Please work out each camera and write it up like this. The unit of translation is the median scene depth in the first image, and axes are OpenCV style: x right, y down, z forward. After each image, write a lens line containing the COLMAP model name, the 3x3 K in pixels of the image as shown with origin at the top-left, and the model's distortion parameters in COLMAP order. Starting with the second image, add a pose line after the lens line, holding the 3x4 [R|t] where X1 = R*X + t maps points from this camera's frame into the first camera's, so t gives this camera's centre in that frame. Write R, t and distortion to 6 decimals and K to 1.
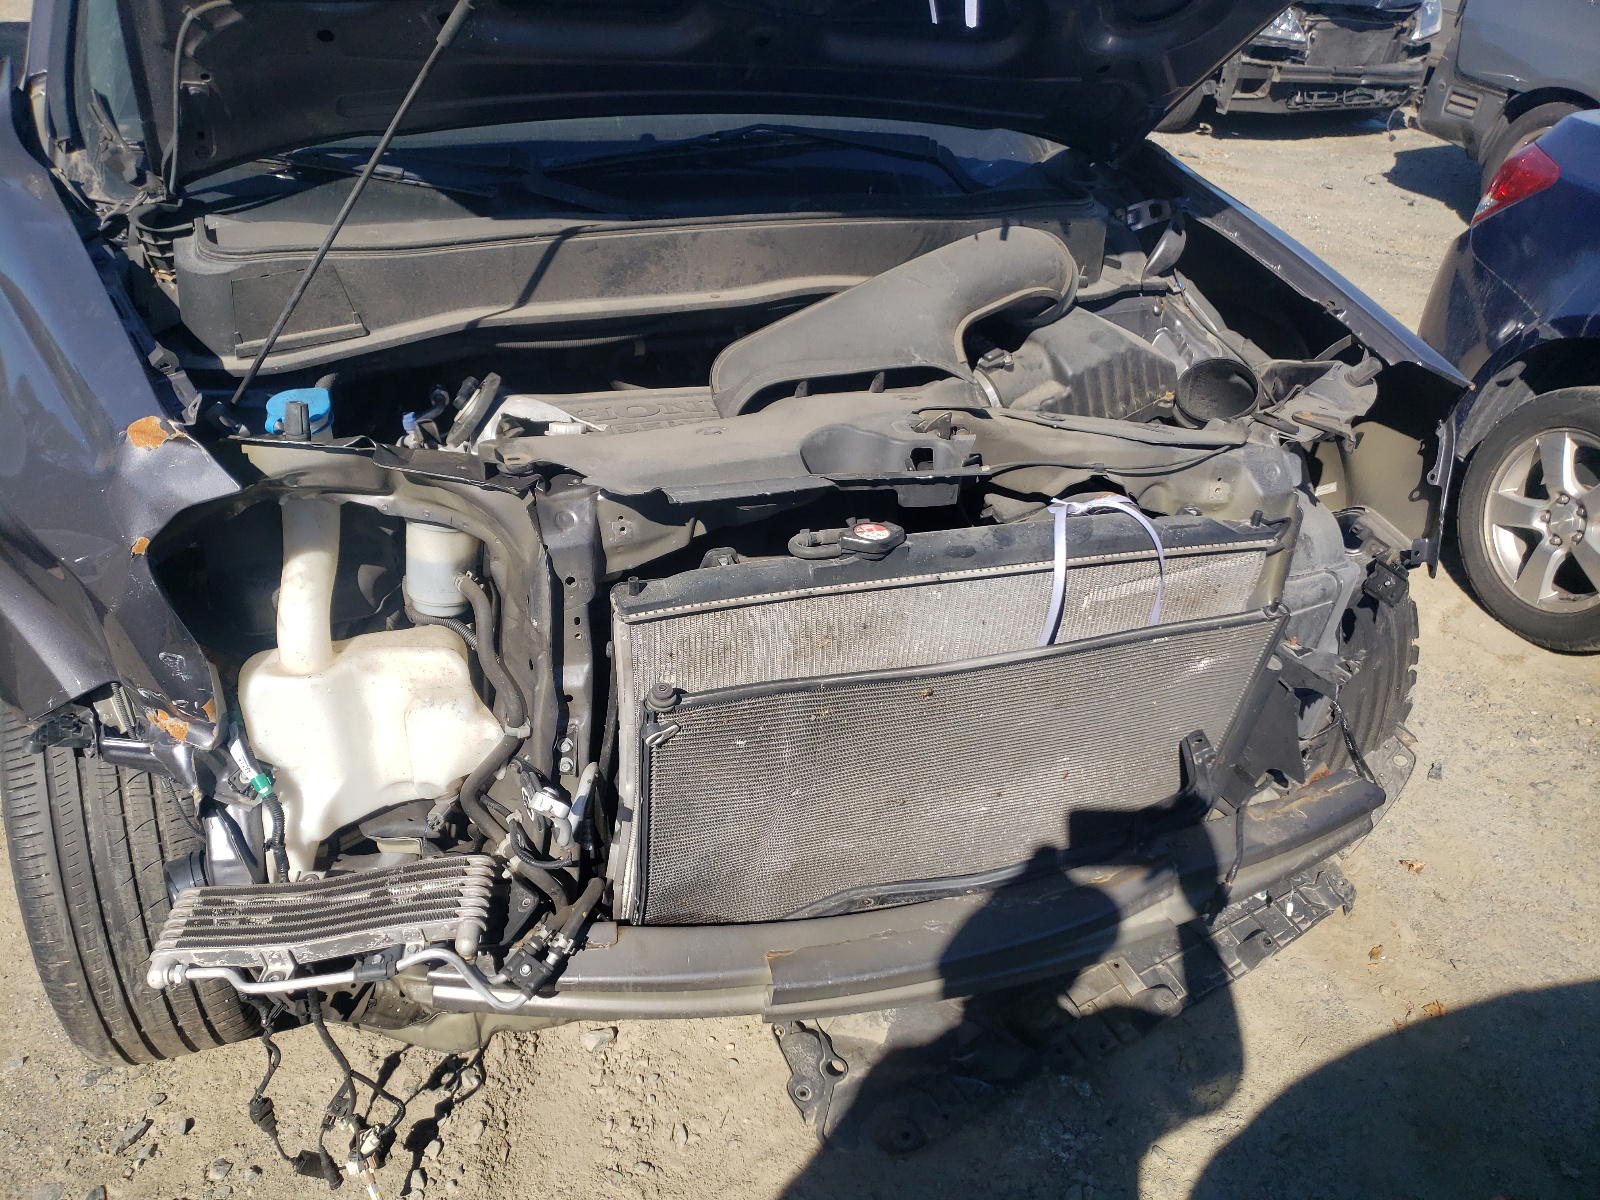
lens RADIAL K [[1225.4, 0, 778.5], [0, 1225.4, 601.6], [0, 0, 1]] dist [0.002429, 0.002973]
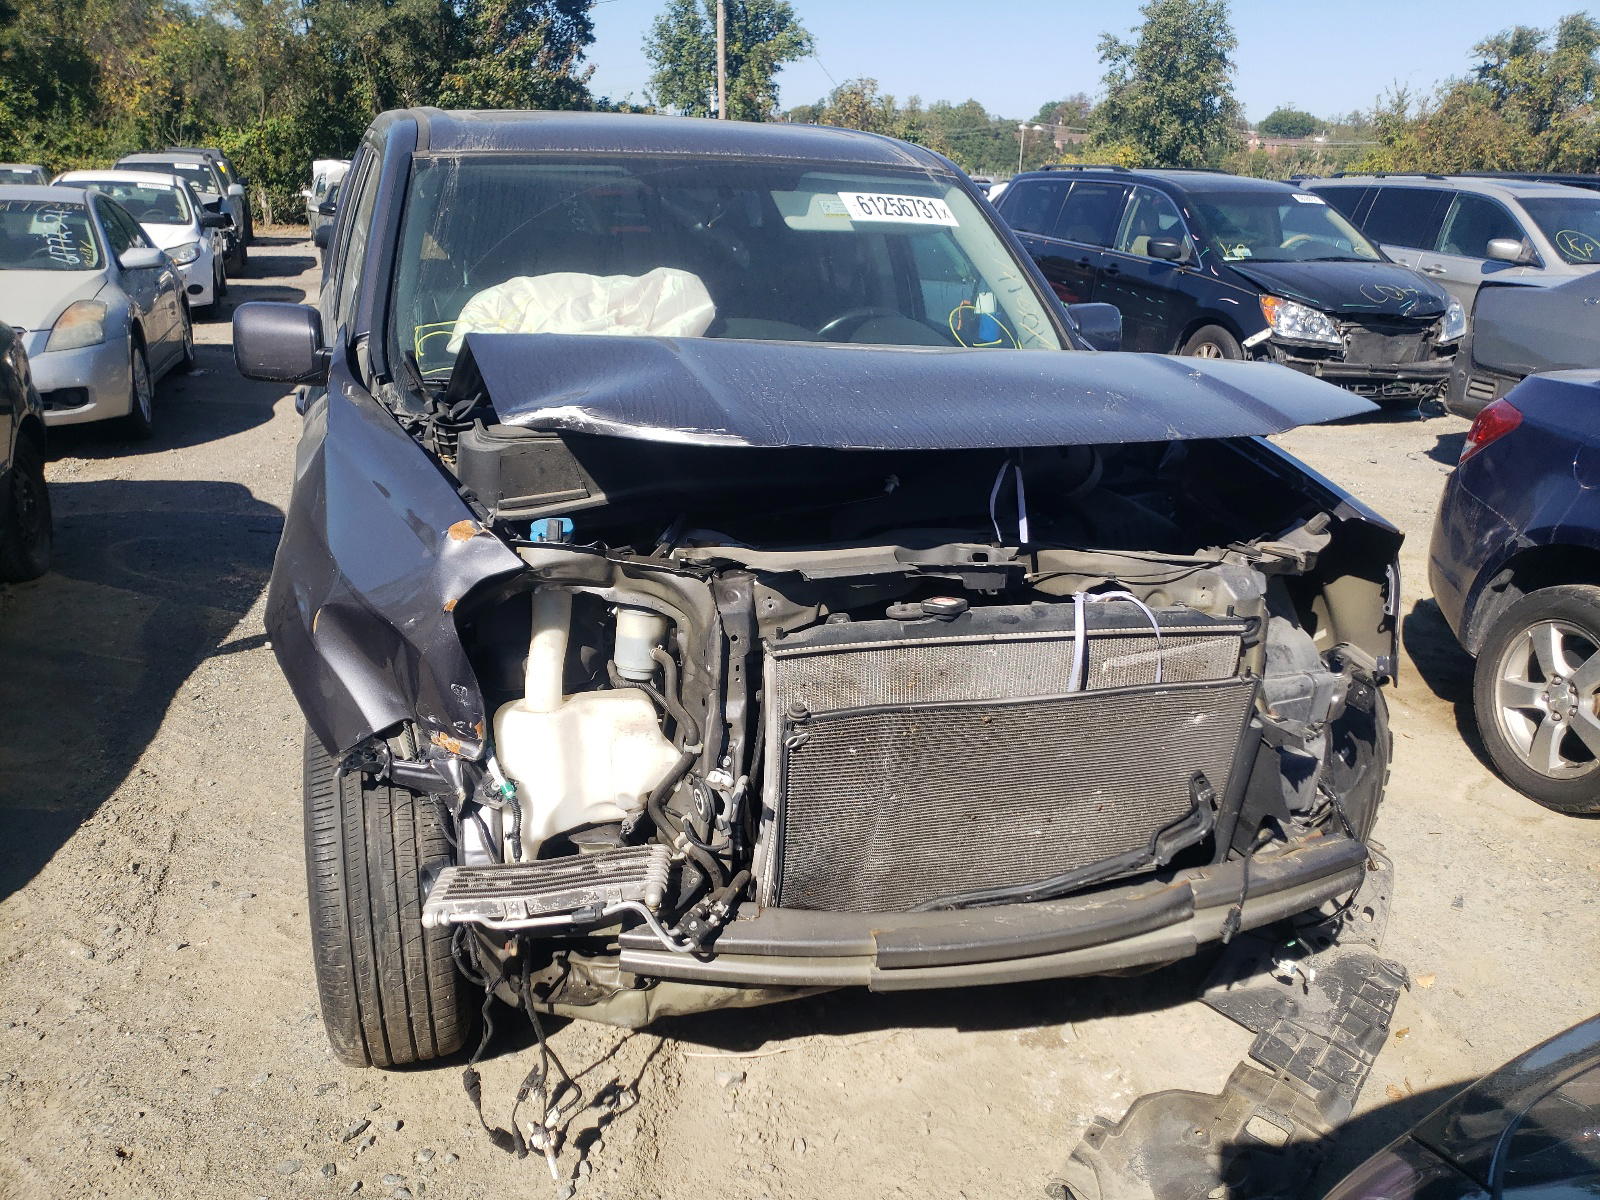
lens RADIAL K [[1213.9, 0, 818.7], [0, 1213.9, 602.6], [0, 0, 1]] dist [0.007548, -0.007612]
pose [[0.998812, -0.003991, -0.048559, -0.002210], [-0.007451, 0.972405, -0.233179, 0.235524], [0.048150, 0.233264, 0.971221, -0.330196]]
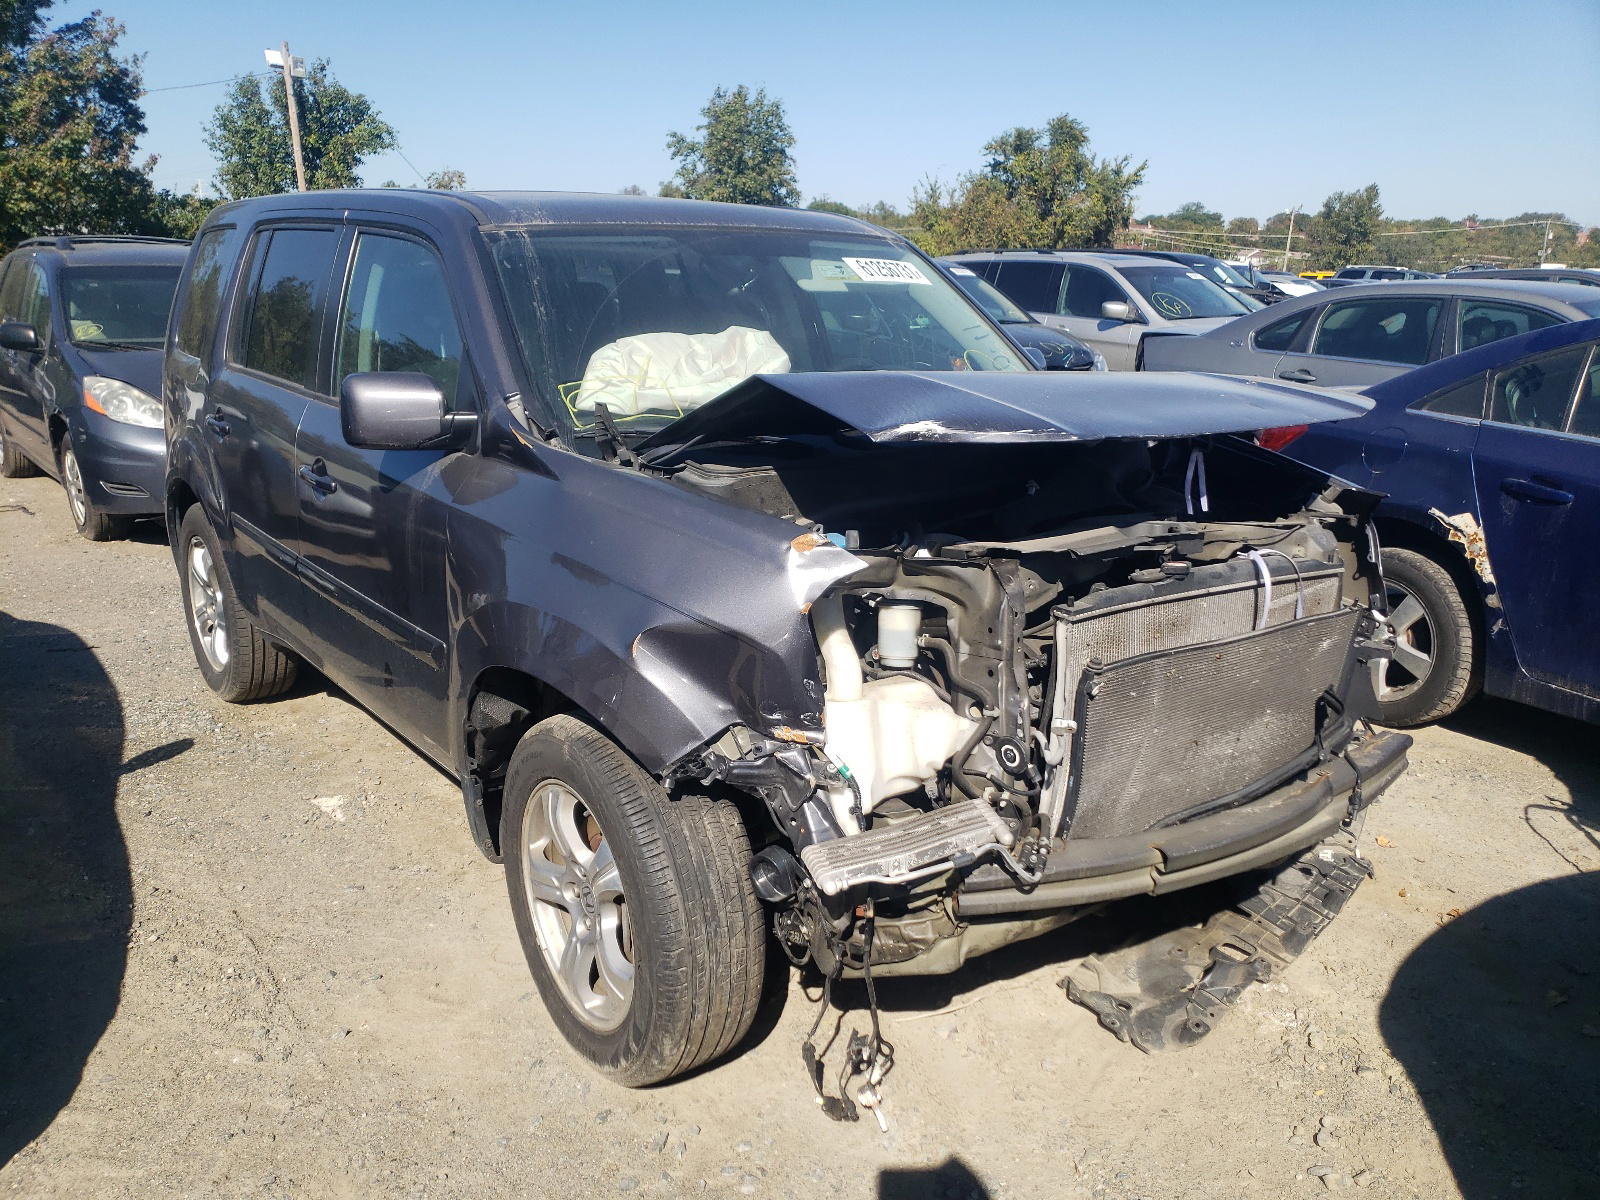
lens RADIAL K [[1201.5, 0, 800.0], [0, 1201.5, 600.0], [0, 0, 1]] dist [0.016769, 0.002349]
pose [[0.965741, -0.110097, 0.234996, -0.732853], [0.174116, 0.946365, -0.272170, 0.315308], [-0.192427, 0.303762, 0.933113, -0.430781]]
